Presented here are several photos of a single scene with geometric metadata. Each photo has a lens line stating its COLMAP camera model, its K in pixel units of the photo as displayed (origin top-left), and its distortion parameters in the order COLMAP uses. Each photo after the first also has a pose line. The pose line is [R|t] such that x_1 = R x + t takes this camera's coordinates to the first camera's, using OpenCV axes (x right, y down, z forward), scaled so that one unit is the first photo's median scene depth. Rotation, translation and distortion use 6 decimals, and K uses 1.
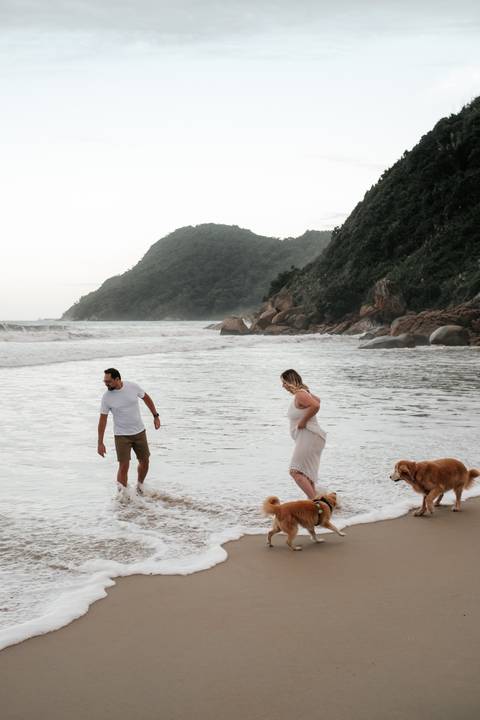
lens RADIAL K [[851.7, 0, 228.5], [0, 851.7, 308.3], [0, 0, 1]] dist [0.005484, 0.006070]
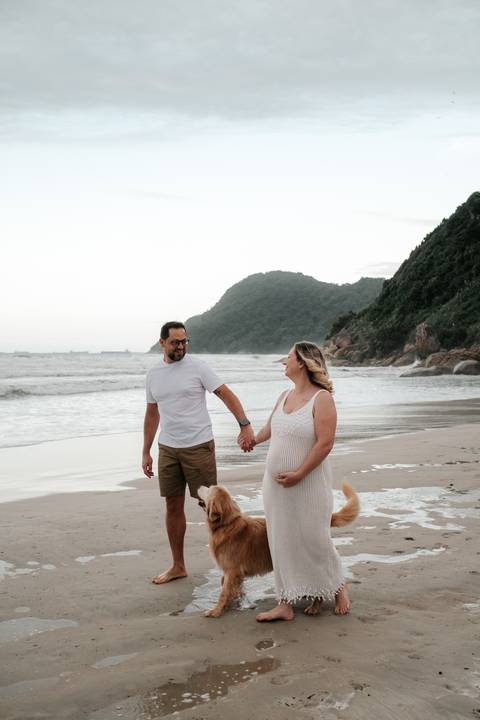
lens RADIAL K [[764.7, 0, 261.7], [0, 764.7, 361.0], [0, 0, 1]] dist [0.014721, 0.010222]
pose [[0.999291, 0.010293, -0.036213, -0.013893], [-0.009465, 0.999691, 0.022964, -0.002044], [0.036438, -0.022605, 0.999080, -0.128245]]
